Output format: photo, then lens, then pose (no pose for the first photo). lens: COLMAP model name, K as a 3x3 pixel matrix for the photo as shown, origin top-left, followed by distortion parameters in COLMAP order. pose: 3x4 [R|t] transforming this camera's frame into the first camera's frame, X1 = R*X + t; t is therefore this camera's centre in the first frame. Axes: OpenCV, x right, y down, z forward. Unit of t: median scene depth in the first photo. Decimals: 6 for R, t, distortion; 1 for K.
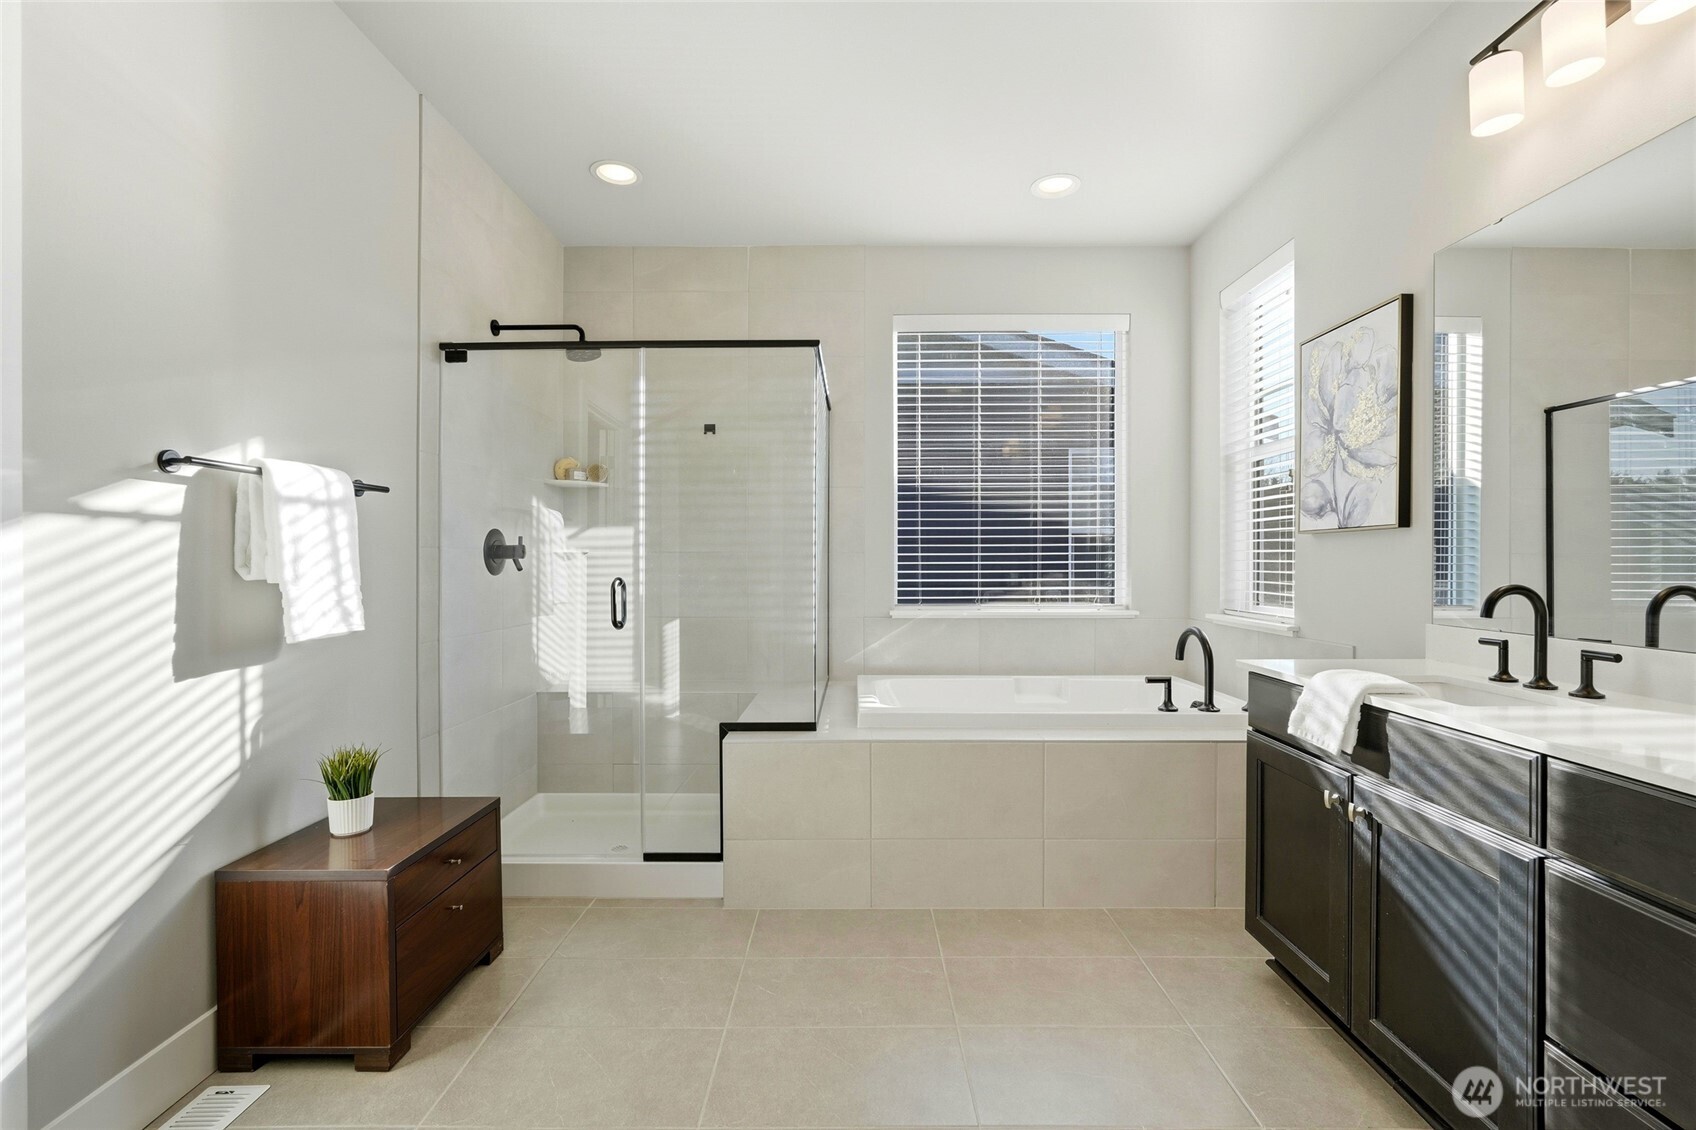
lens RADIAL K [[755.5, 0, 846.8], [0, 755.5, 560.4], [0, 0, 1]] dist [-0.002481, 0.008518]
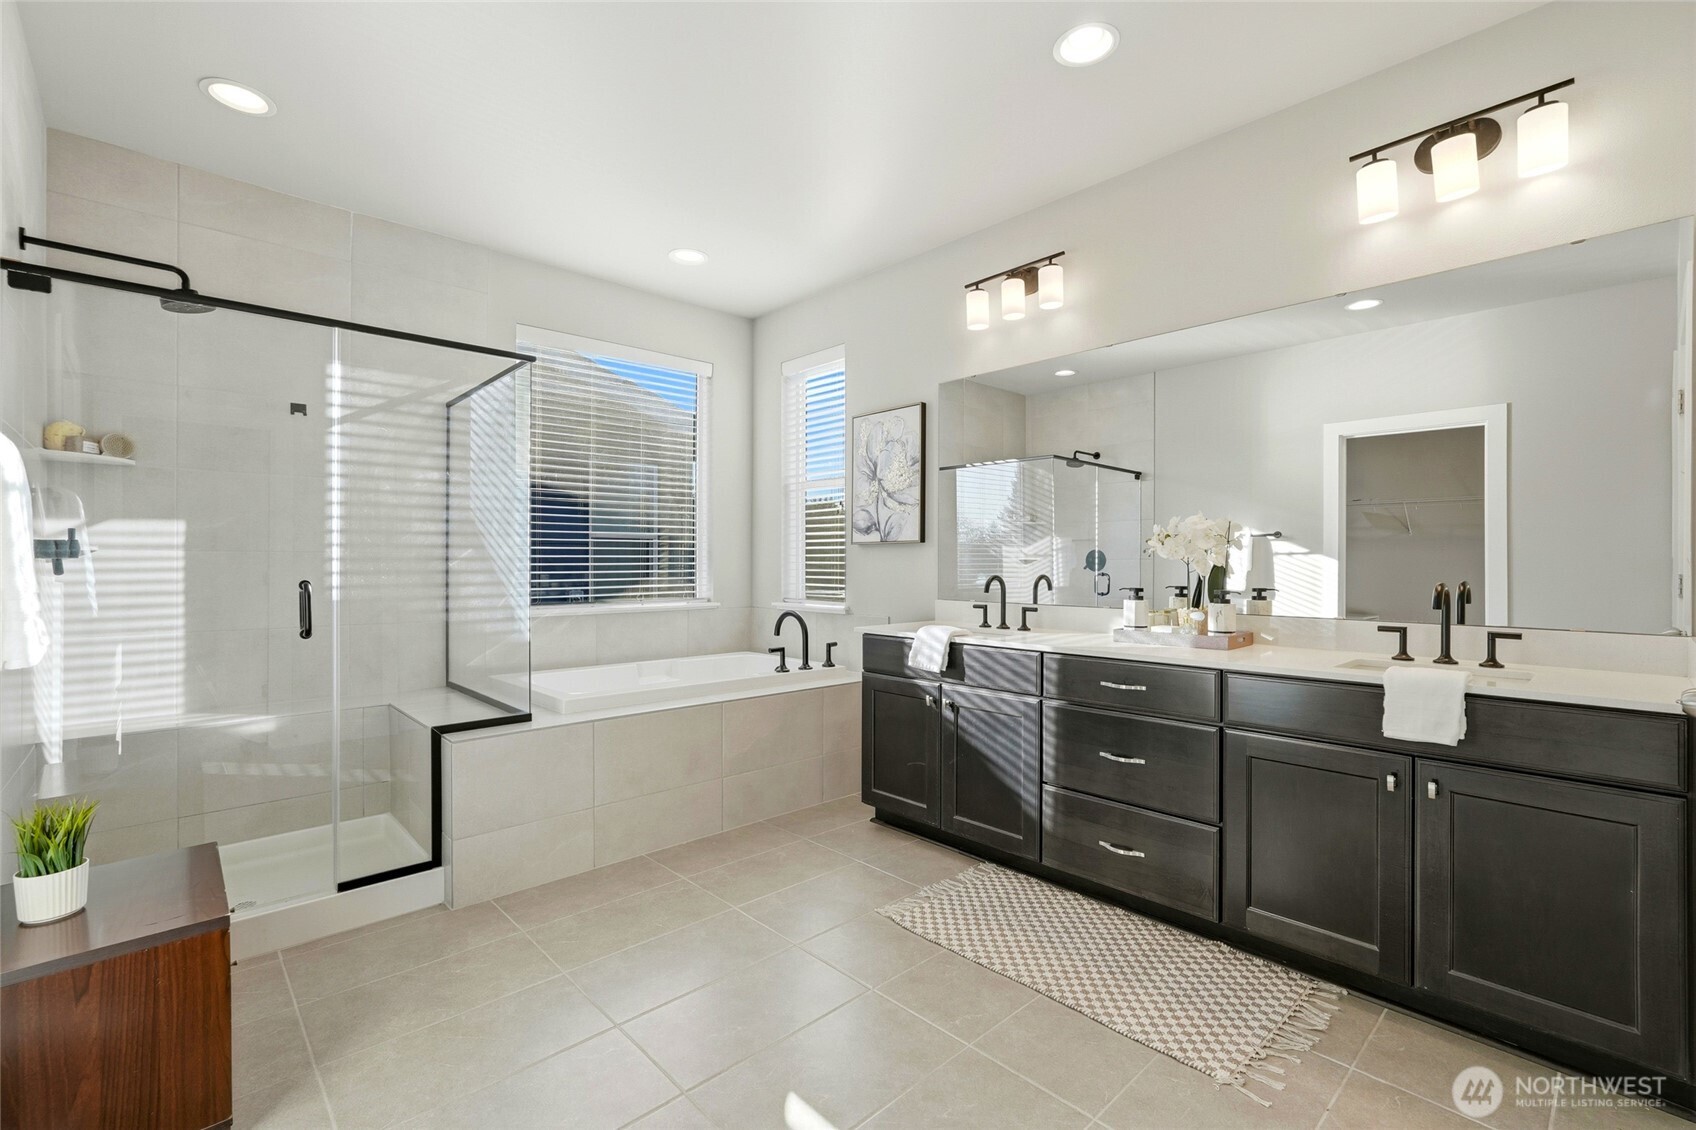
lens RADIAL K [[755.5, 0, 846.8], [0, 755.5, 560.4], [0, 0, 1]] dist [-0.002481, 0.008518]
pose [[0.728273, 0.003523, 0.685278, -0.469415], [-0.001123, 0.999992, -0.003948, 0.002264], [-0.685286, 0.002106, 0.728271, -0.086002]]
